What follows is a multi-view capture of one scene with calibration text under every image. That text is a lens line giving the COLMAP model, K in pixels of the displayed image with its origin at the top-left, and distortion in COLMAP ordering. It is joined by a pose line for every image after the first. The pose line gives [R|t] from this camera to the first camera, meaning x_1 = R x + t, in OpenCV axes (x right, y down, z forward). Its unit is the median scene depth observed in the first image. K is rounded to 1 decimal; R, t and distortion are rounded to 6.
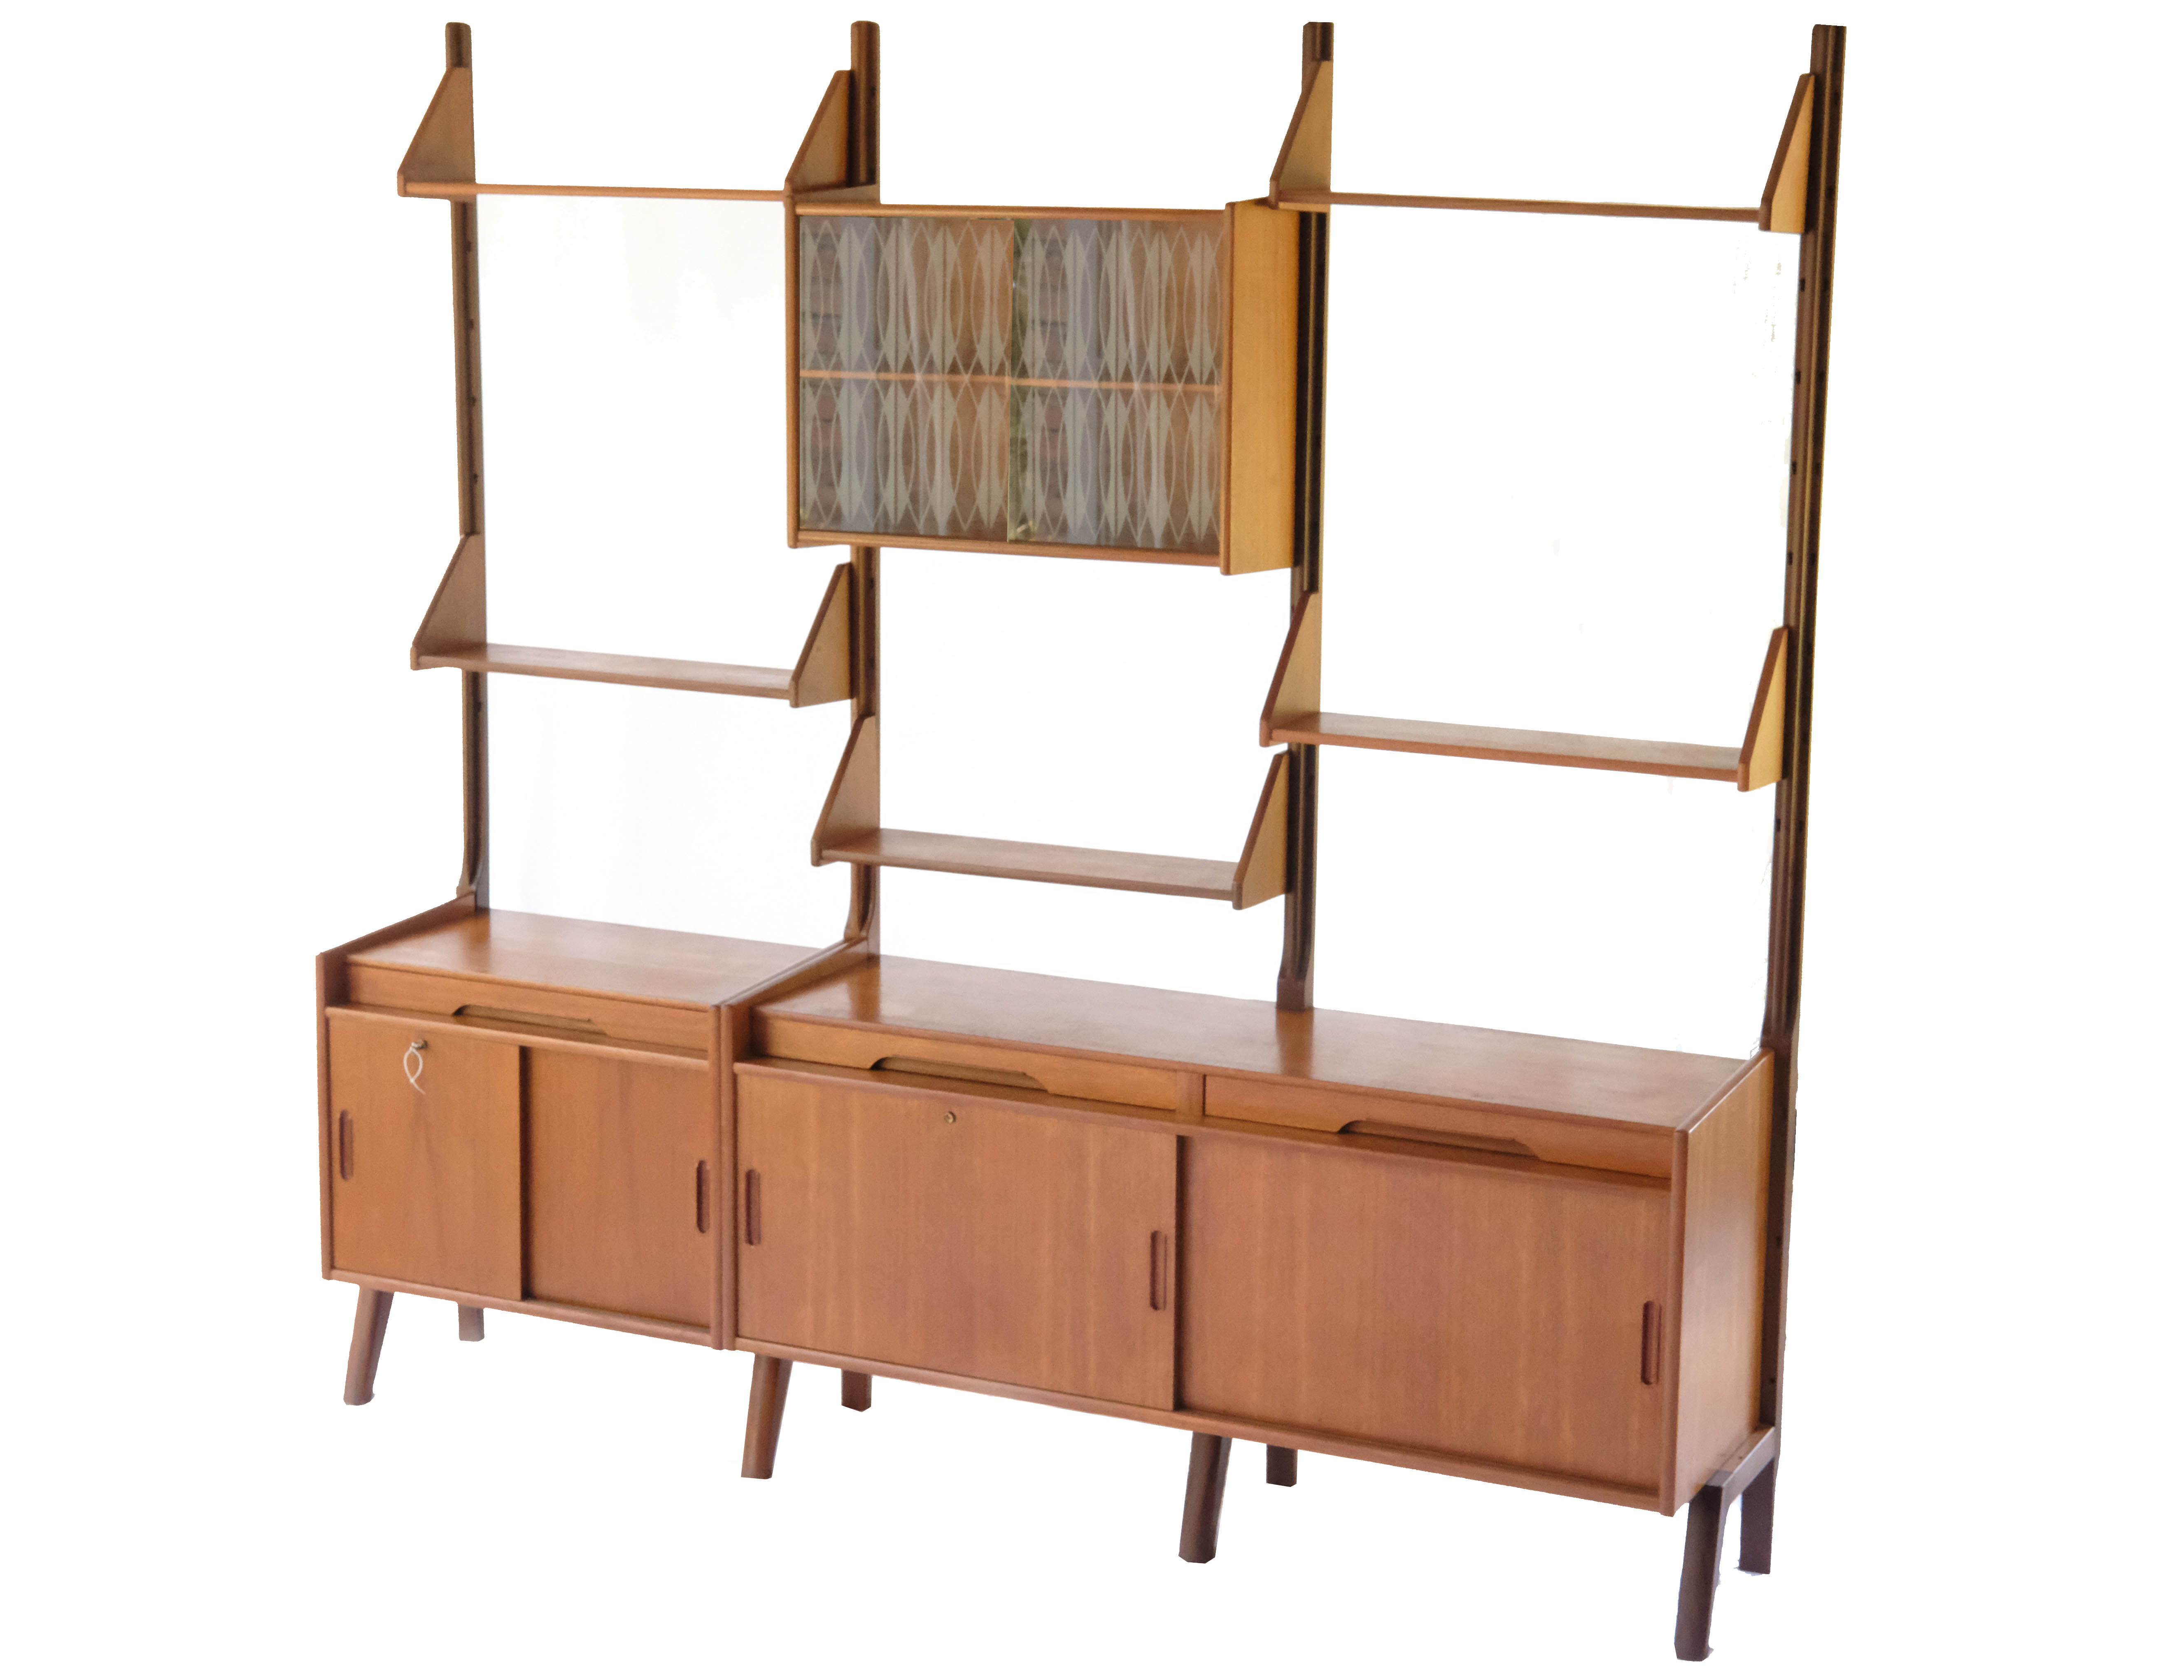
lens RADIAL K [[3915.5, 0, 1078.4], [0, 3915.5, 735.4], [0, 0, 1]] dist [-0.050463, 0.000000]
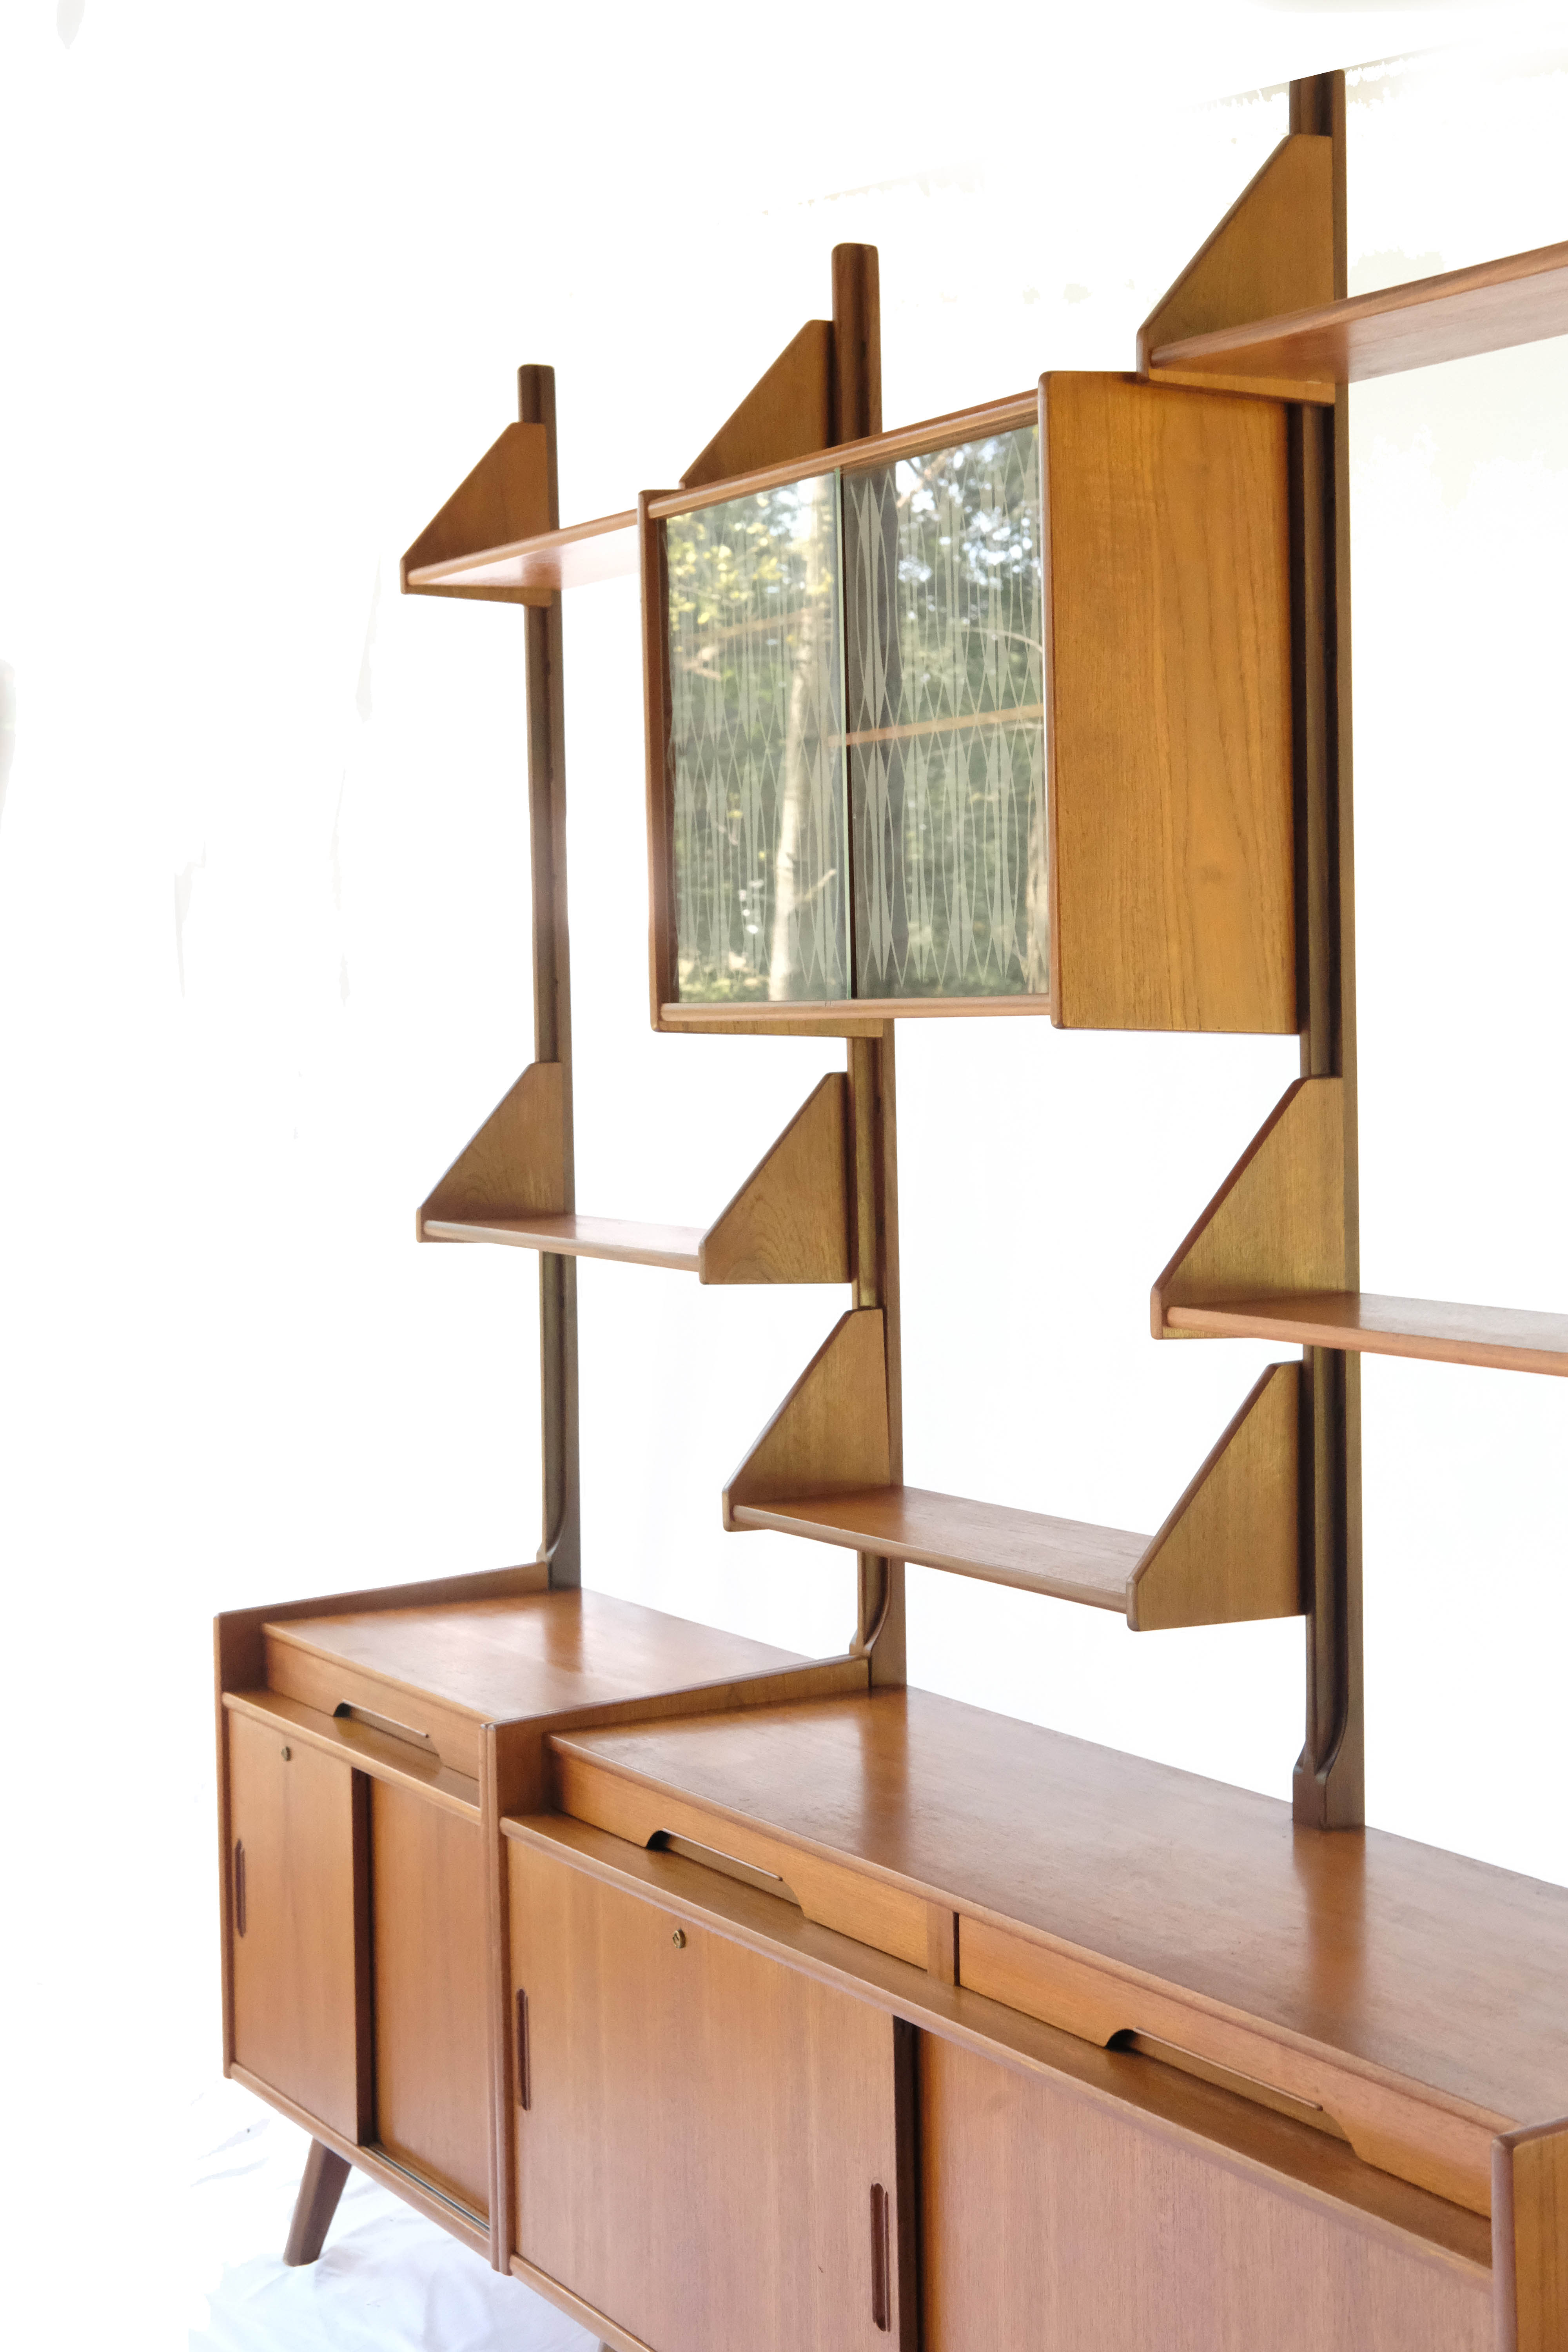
lens RADIAL K [[3630.5, 0, 803.9], [0, 3630.5, 1137.1], [0, 0, 1]] dist [0.039023, 0.000000]
pose [[0.819847, -0.004622, -0.572564, 0.296615], [-0.061626, 0.993446, -0.096262, 0.027026], [0.569256, 0.114205, 0.814190, 0.525167]]
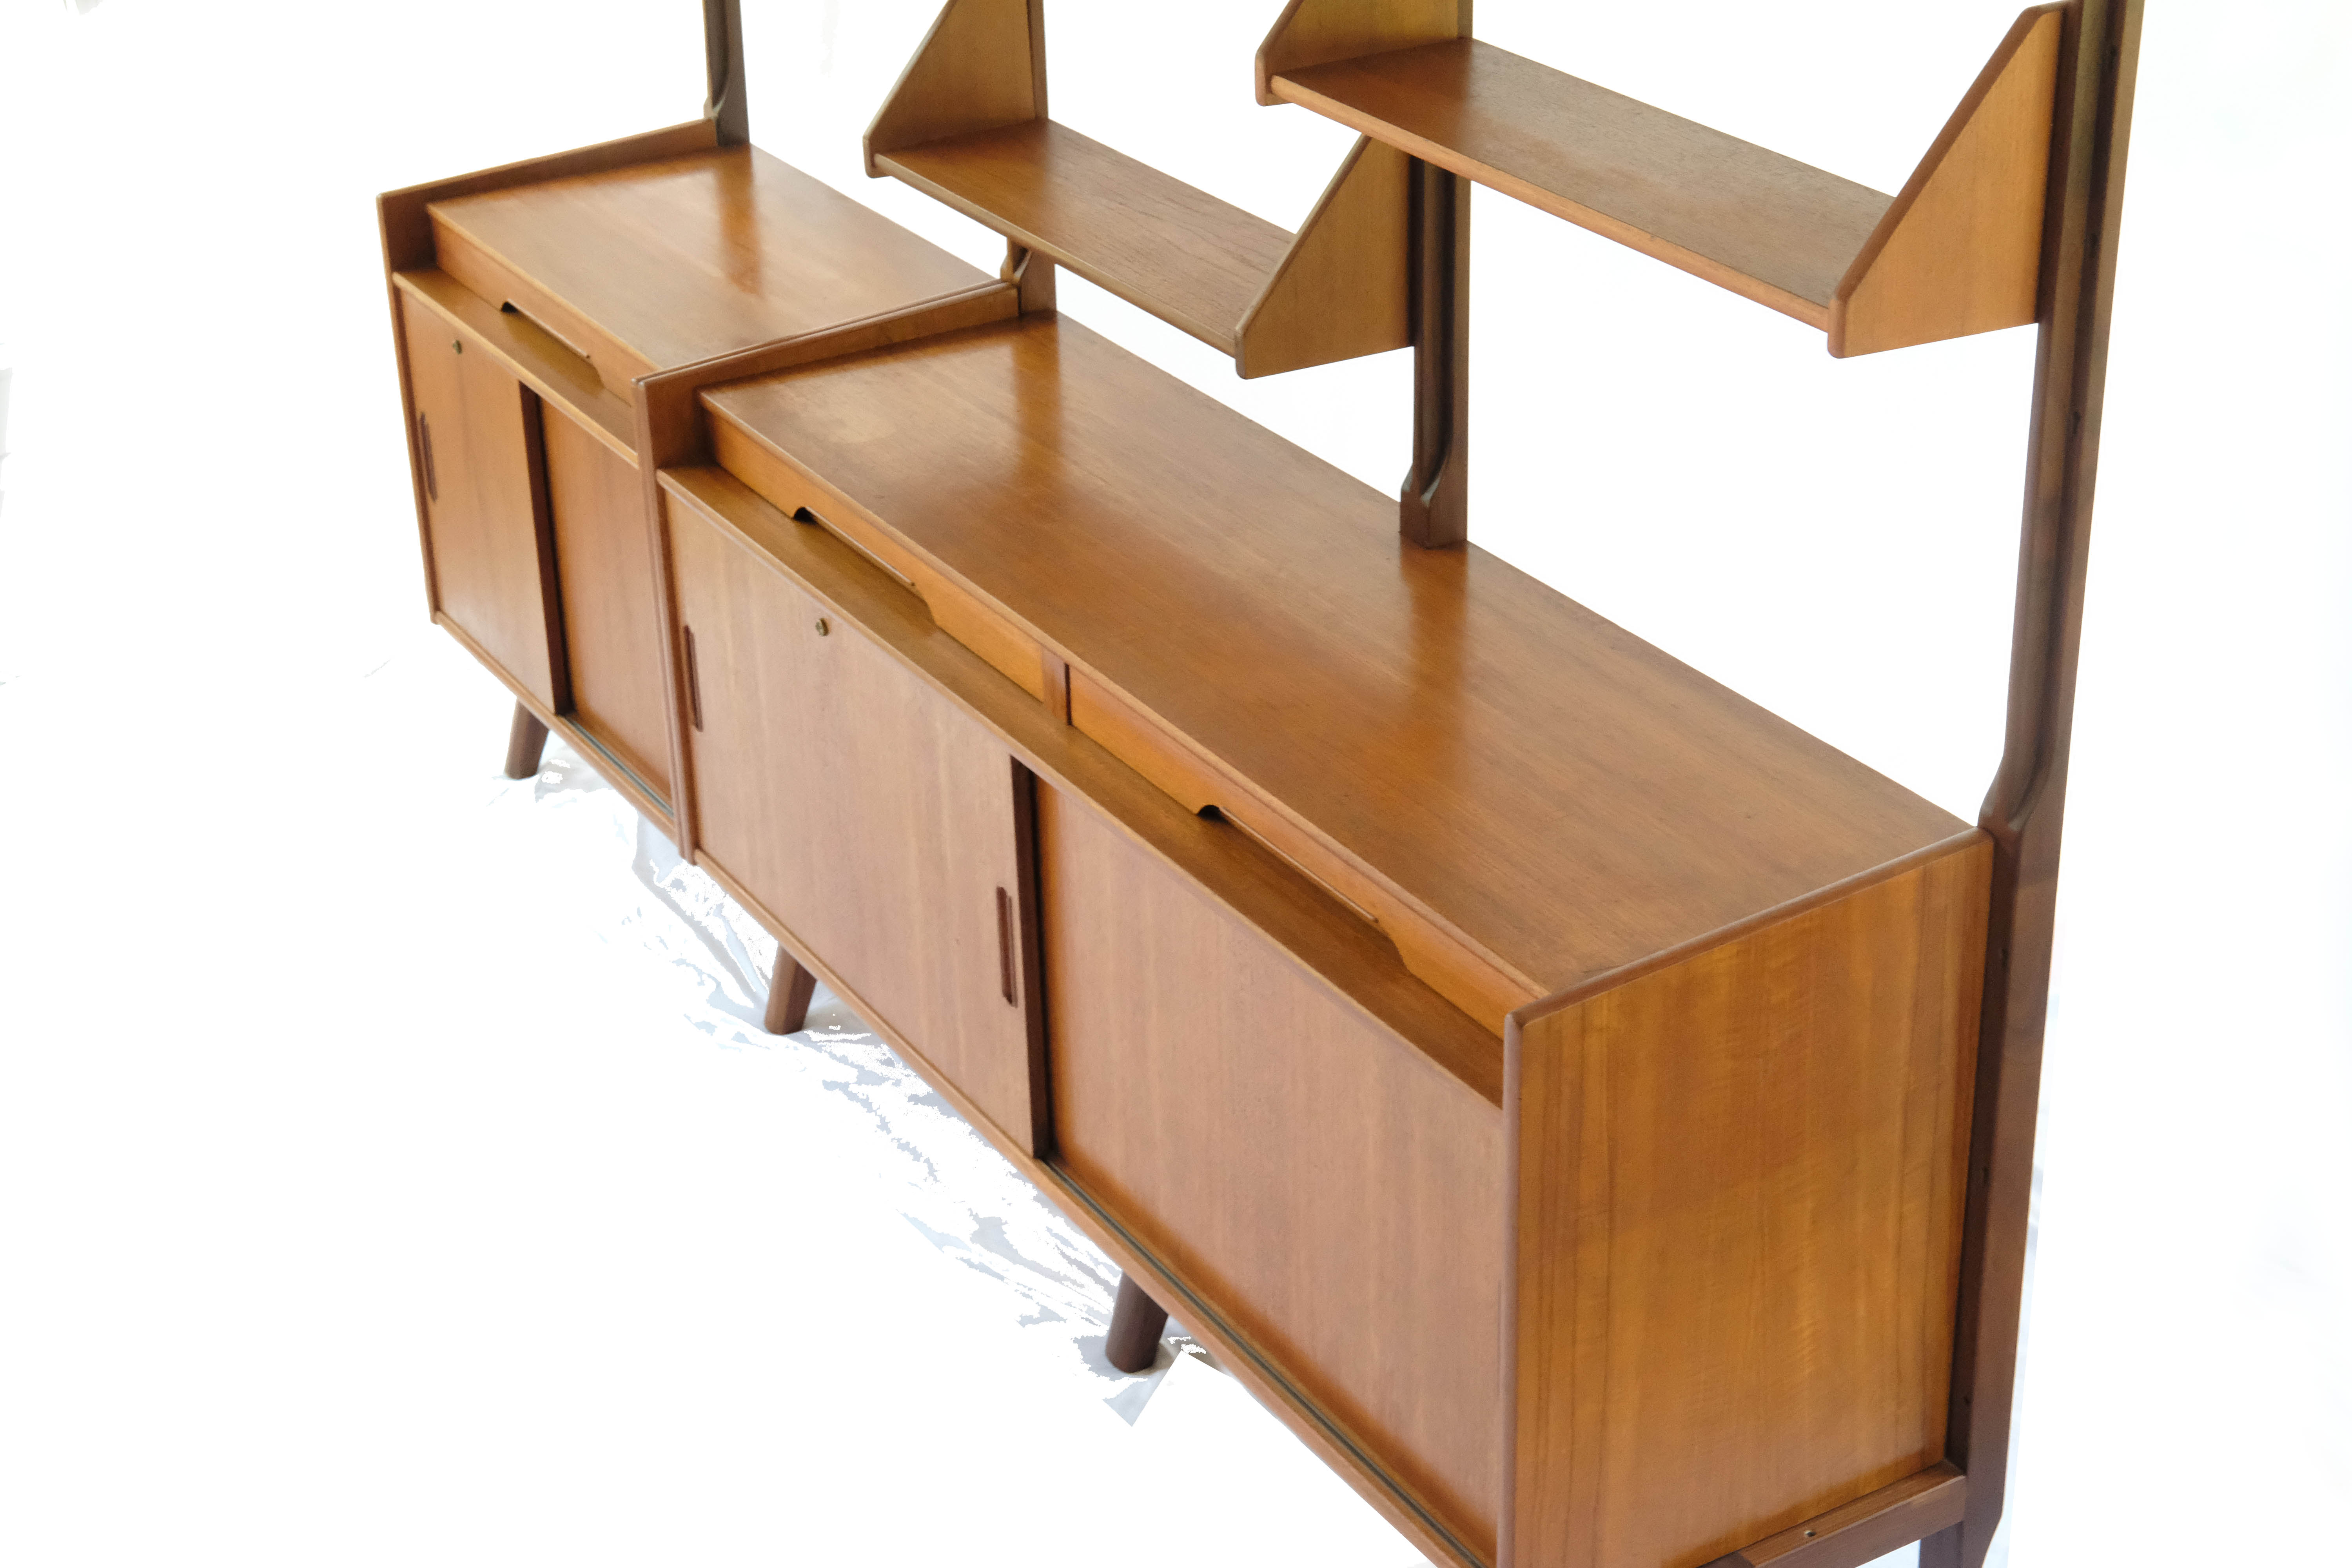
lens RADIAL K [[3630.5, 0, 1224.6], [0, 3630.5, 749.8], [0, 0, 1]] dist [0.039023, 0.000000]
pose [[0.838261, 0.210604, -0.502956, 0.313806], [-0.052809, 0.949420, 0.309537, -0.067408], [0.542706, -0.232912, 0.806983, 0.540089]]
